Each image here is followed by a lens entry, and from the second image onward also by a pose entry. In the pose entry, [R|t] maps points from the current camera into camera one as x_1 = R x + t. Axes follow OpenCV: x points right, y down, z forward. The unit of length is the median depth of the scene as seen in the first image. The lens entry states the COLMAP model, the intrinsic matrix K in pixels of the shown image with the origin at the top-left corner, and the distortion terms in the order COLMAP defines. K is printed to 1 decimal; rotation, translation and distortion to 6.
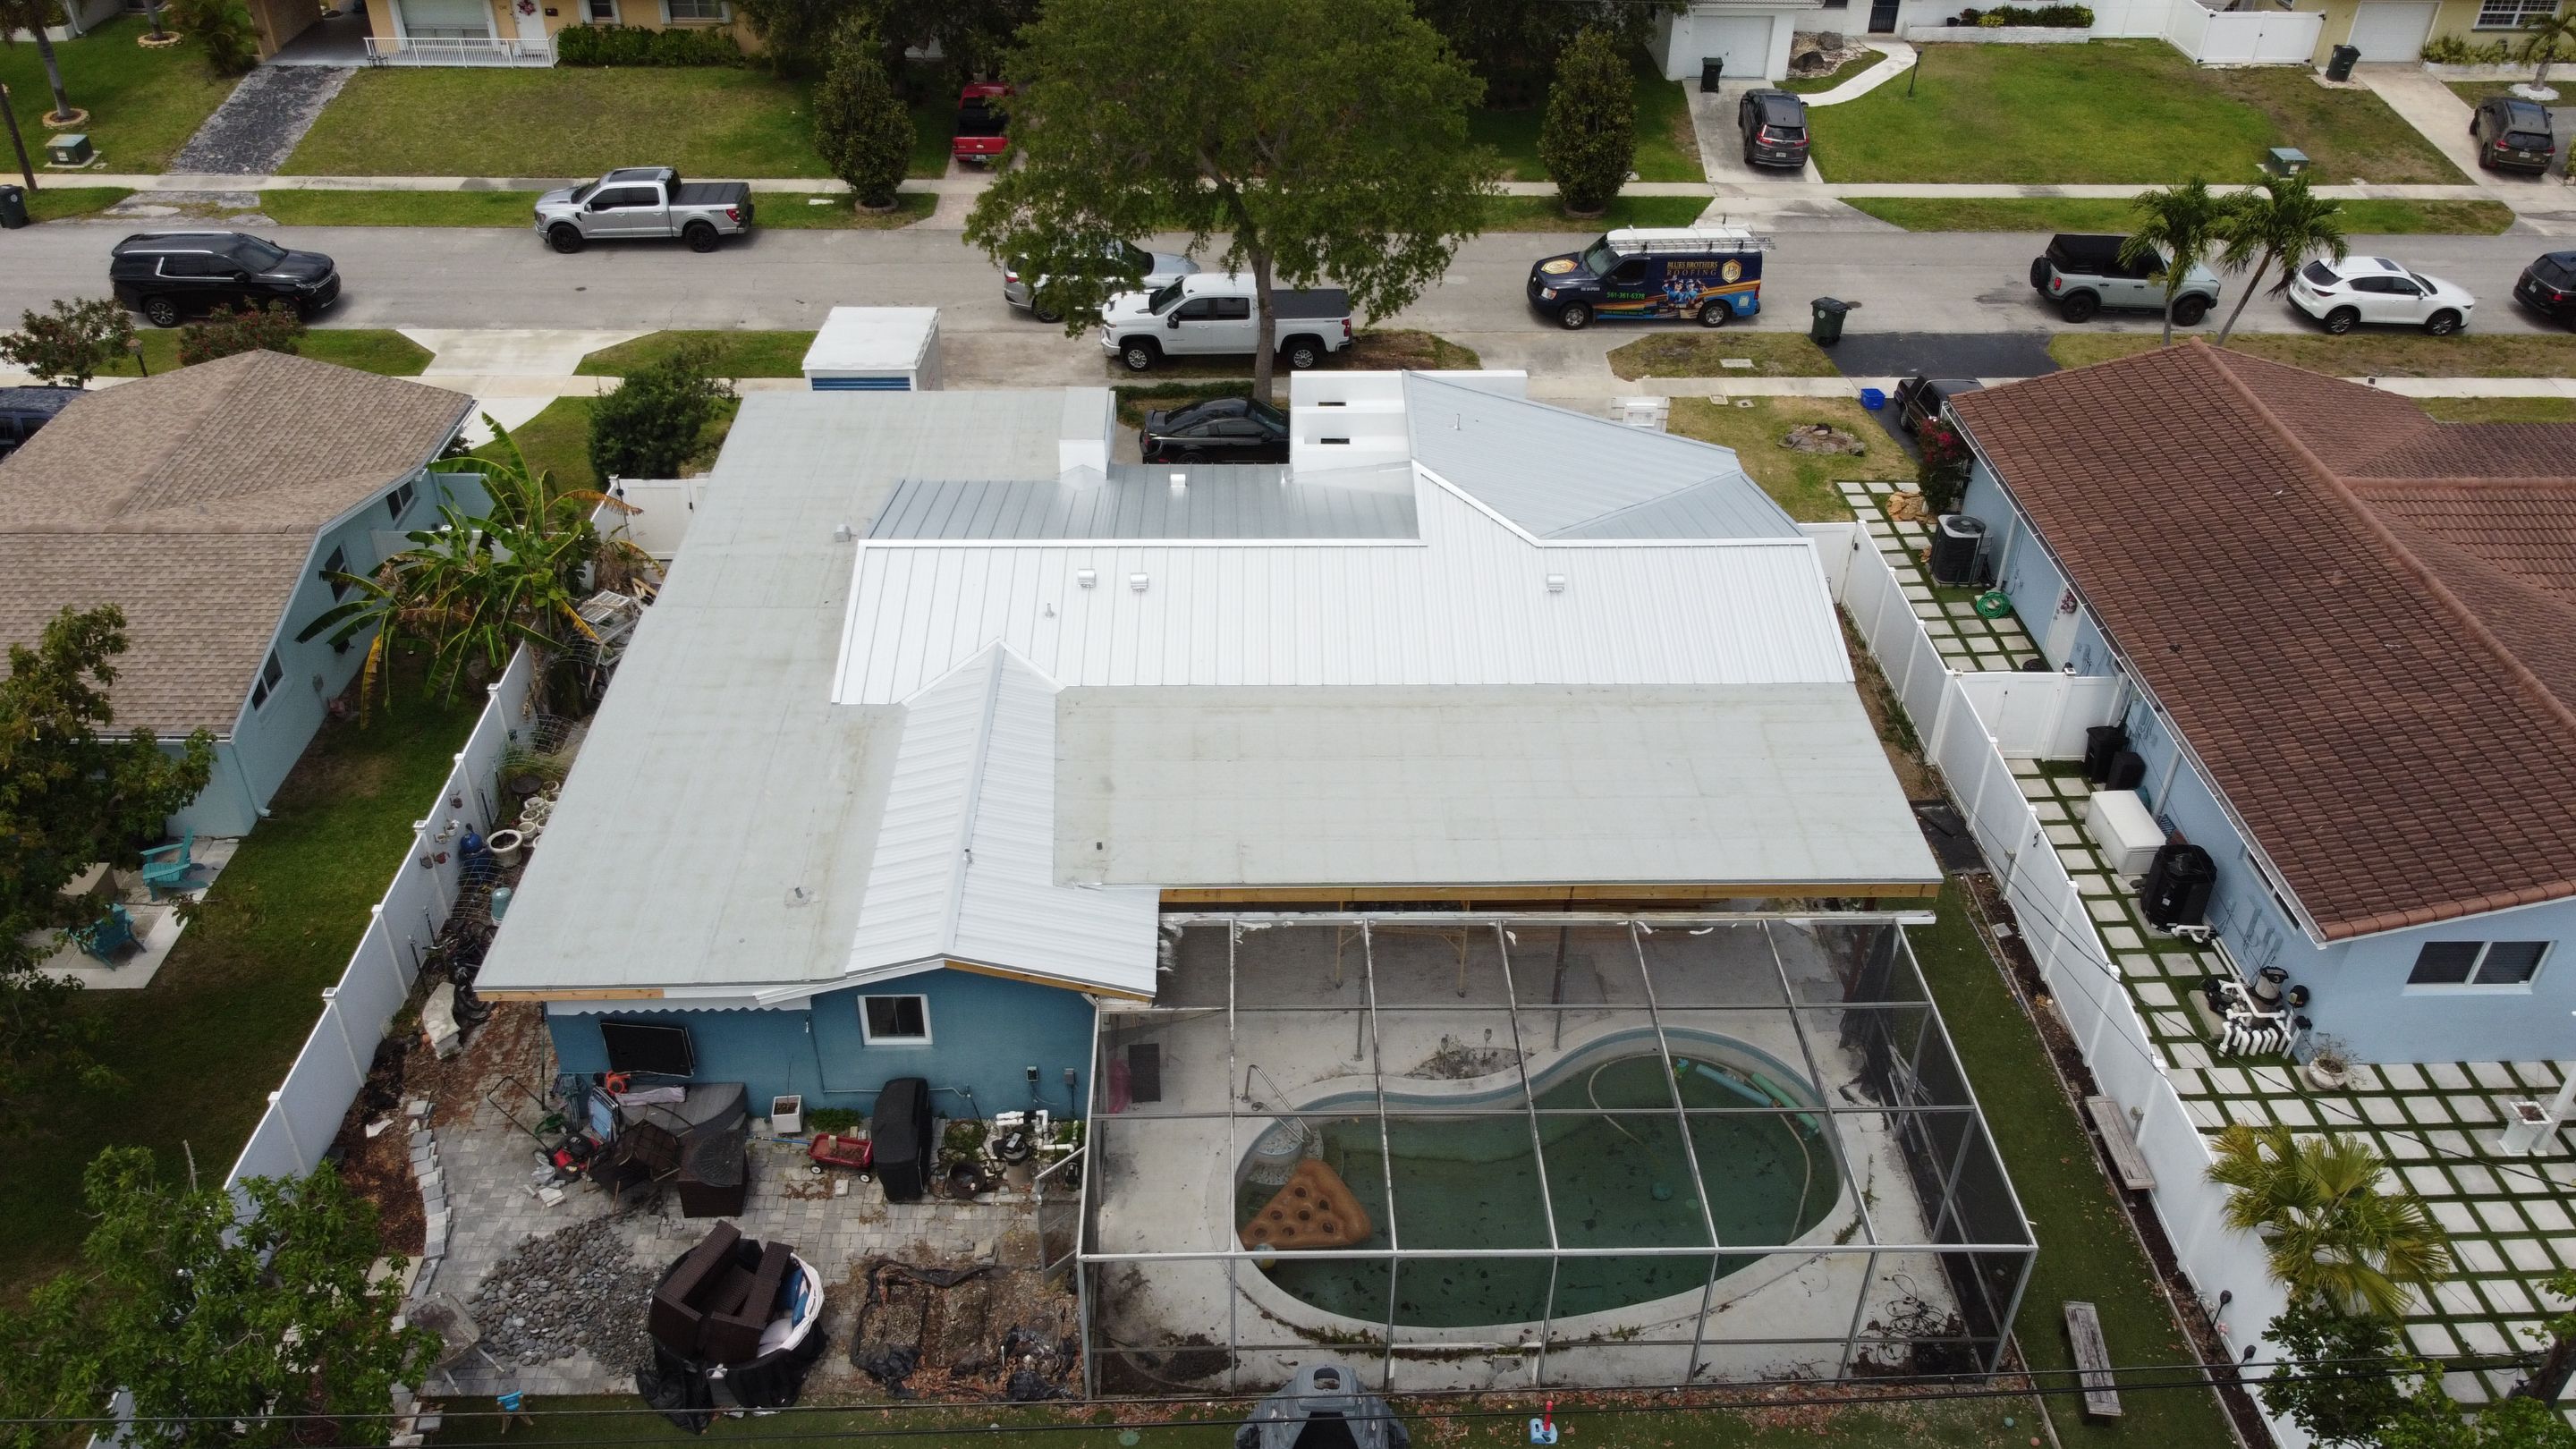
lens RADIAL K [[1951.7, 0, 1280.3], [0, 1951.7, 721.5], [0, 0, 1]] dist [0.006041, -0.003868]
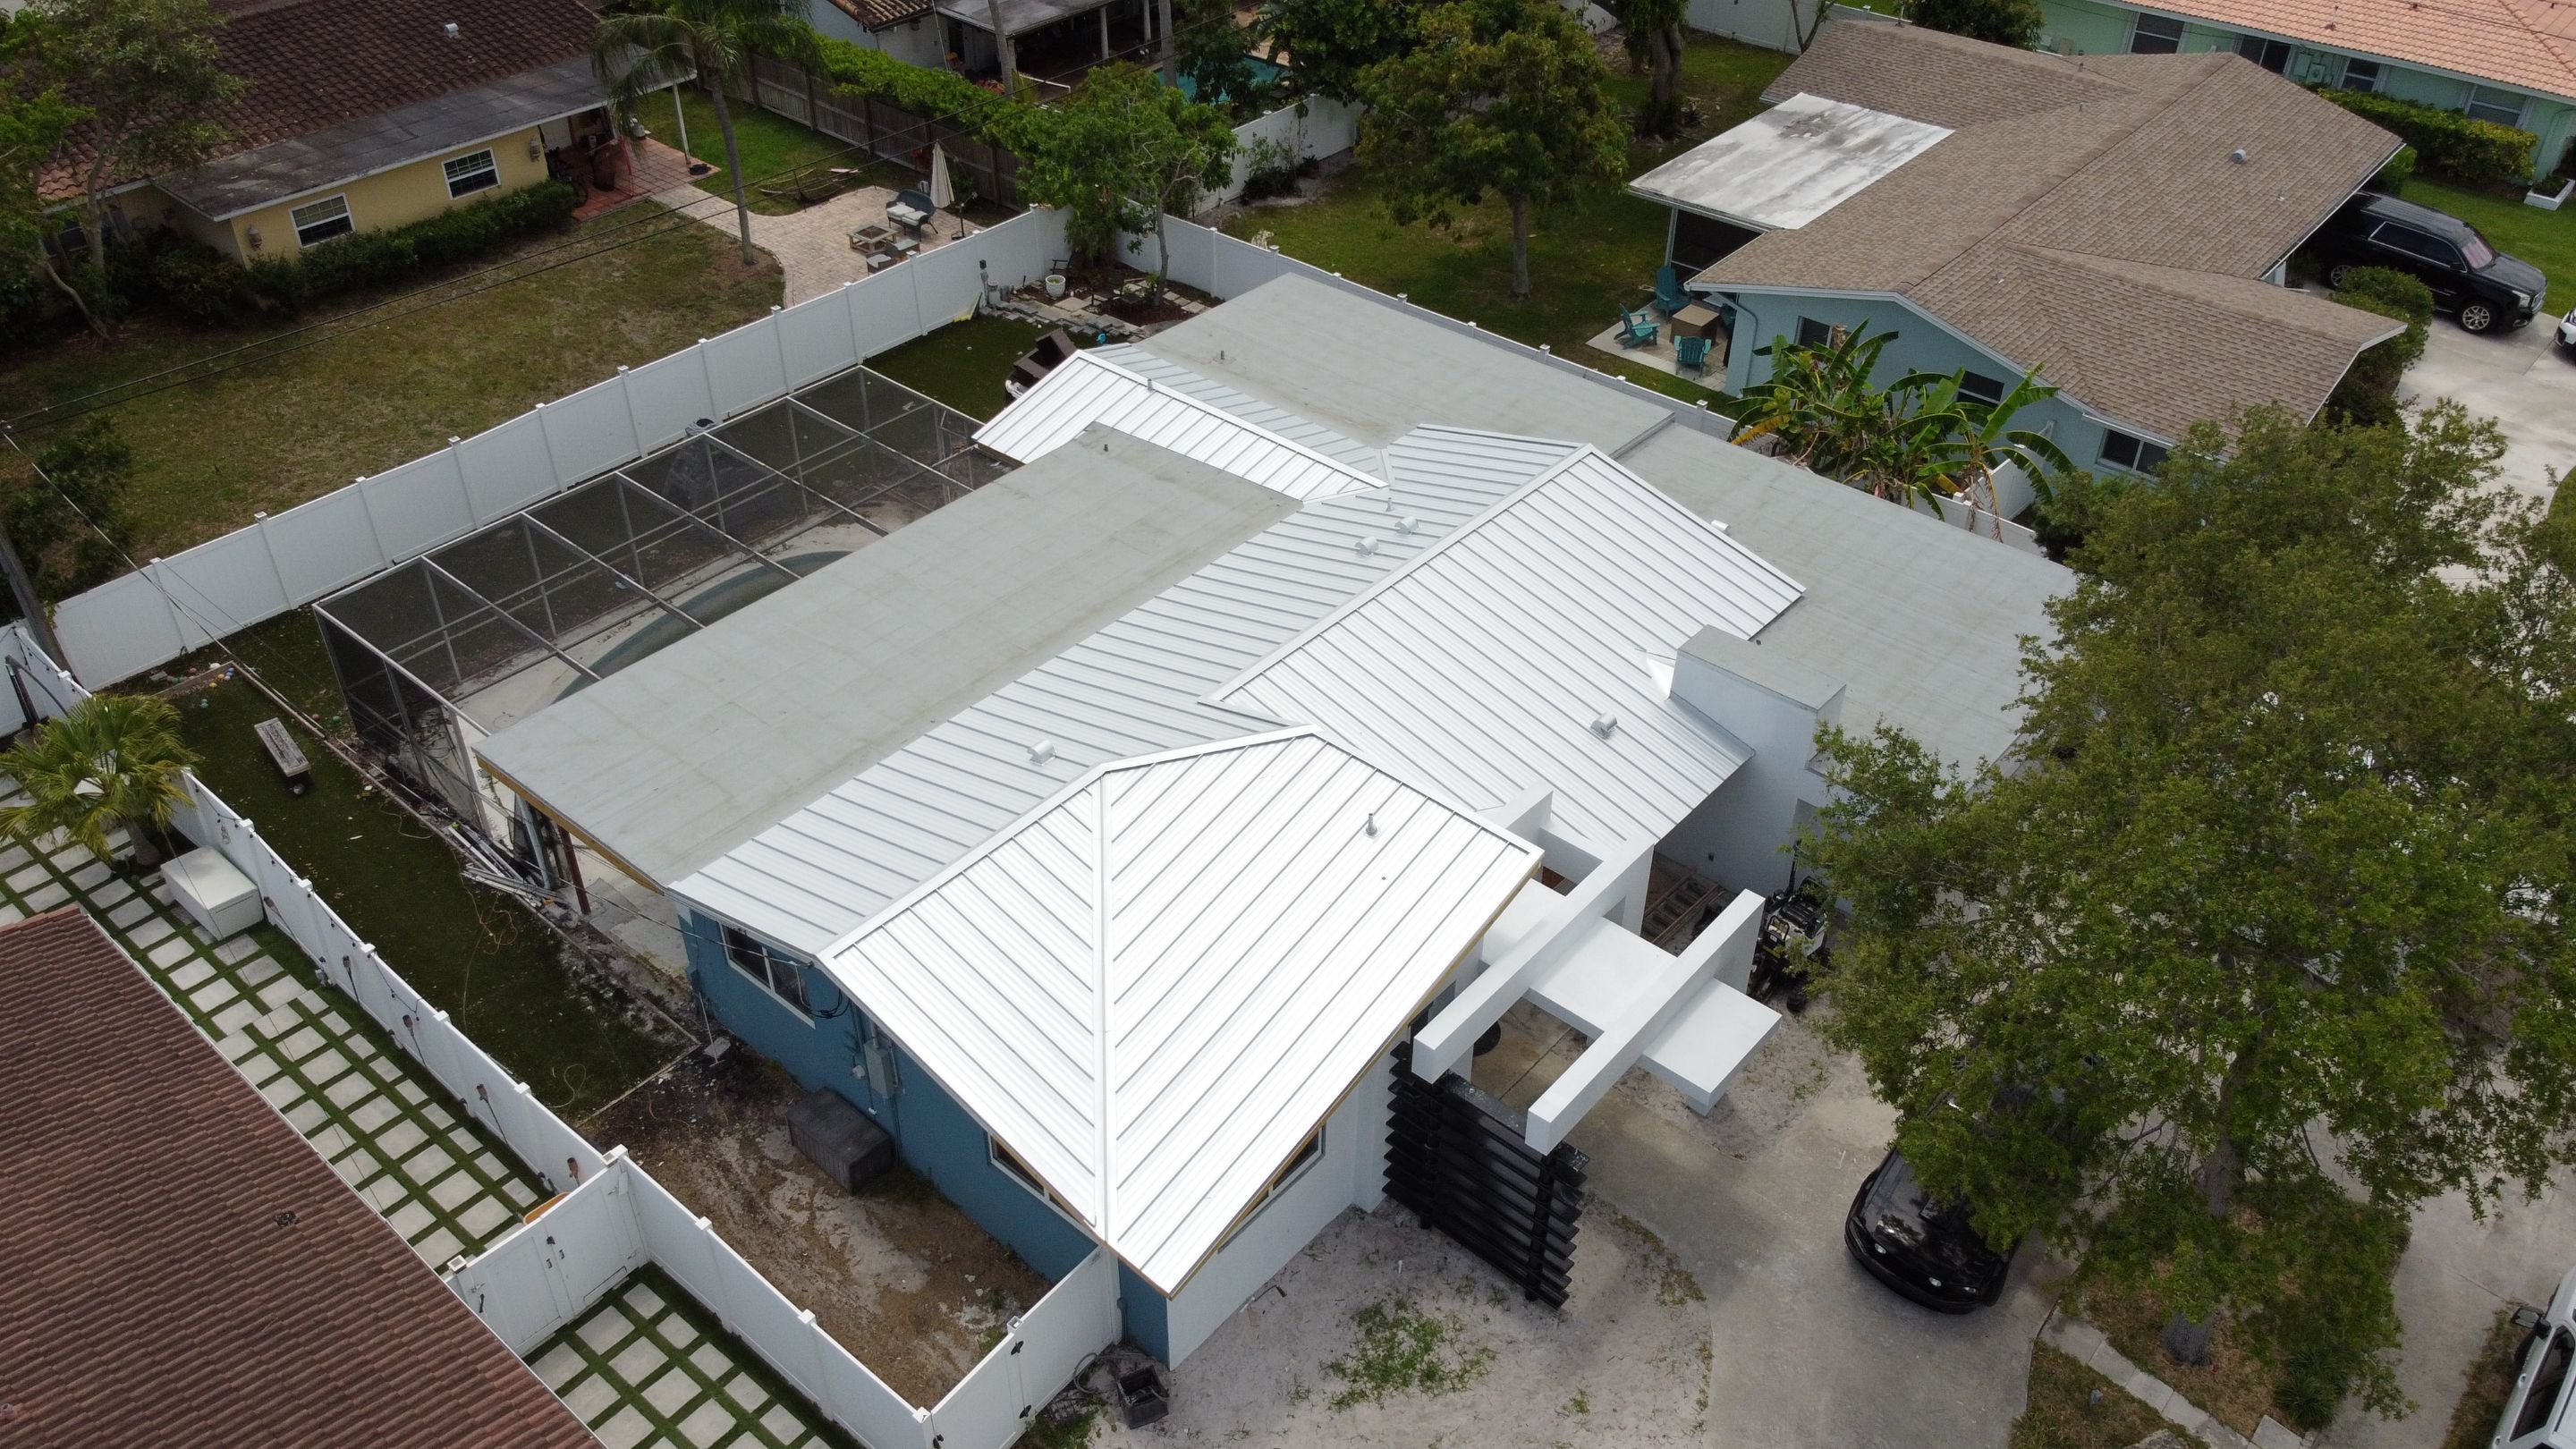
lens RADIAL K [[1951.7, 0, 1277.5], [0, 1951.7, 720.6], [0, 0, 1]] dist [0.006041, -0.003868]
pose [[-0.675530, 0.431690, -0.597748, 0.574709], [-0.432913, 0.424031, 0.795477, -0.793684], [0.596864, 0.796141, -0.099562, 1.175737]]
